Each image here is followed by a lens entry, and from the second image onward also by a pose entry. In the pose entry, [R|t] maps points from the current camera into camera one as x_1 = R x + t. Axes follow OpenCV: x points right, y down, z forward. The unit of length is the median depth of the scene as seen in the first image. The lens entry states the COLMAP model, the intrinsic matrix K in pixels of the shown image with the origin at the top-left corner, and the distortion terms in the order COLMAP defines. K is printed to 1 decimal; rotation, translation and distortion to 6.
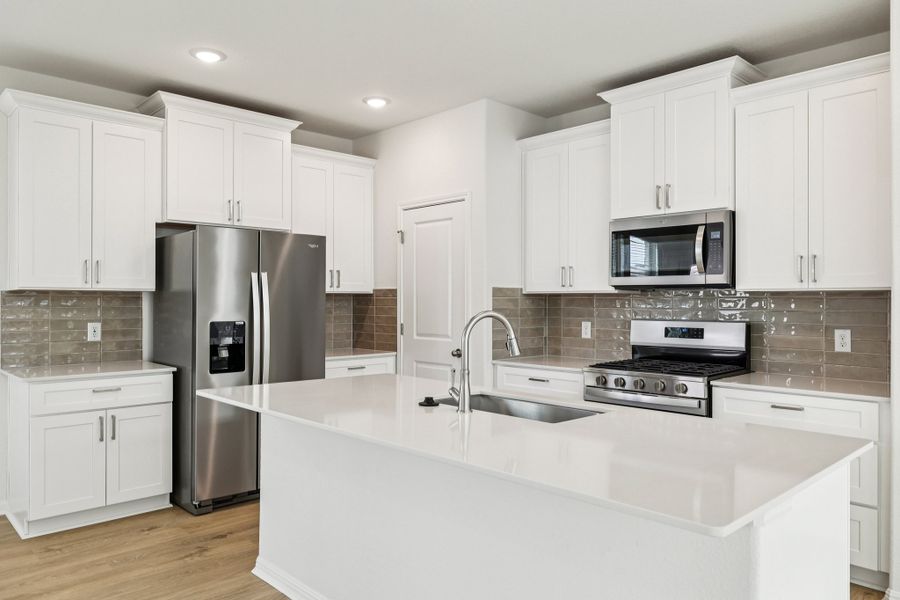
lens RADIAL K [[660.8, 0, 450.8], [0, 660.8, 297.3], [0, 0, 1]] dist [0.063864, 0.001668]
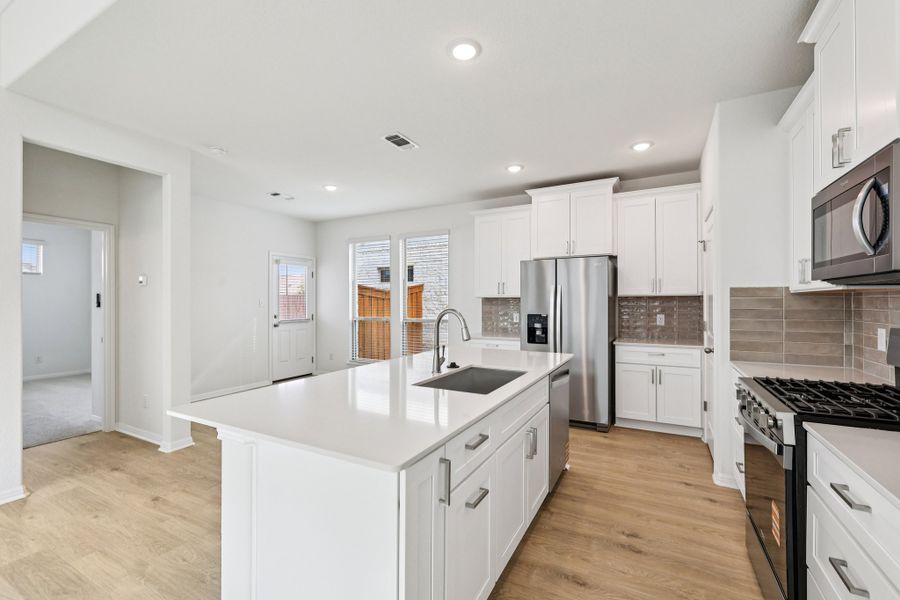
lens RADIAL K [[379.0, 0, 453.1], [0, 379.0, 303.0], [0, 0, 1]] dist [0.000750, 0.000491]
pose [[0.337419, 0.000155, -0.941354, 0.428001], [0.007599, 0.999967, 0.002889, 0.003004], [0.941324, -0.008128, 0.337407, 0.386464]]
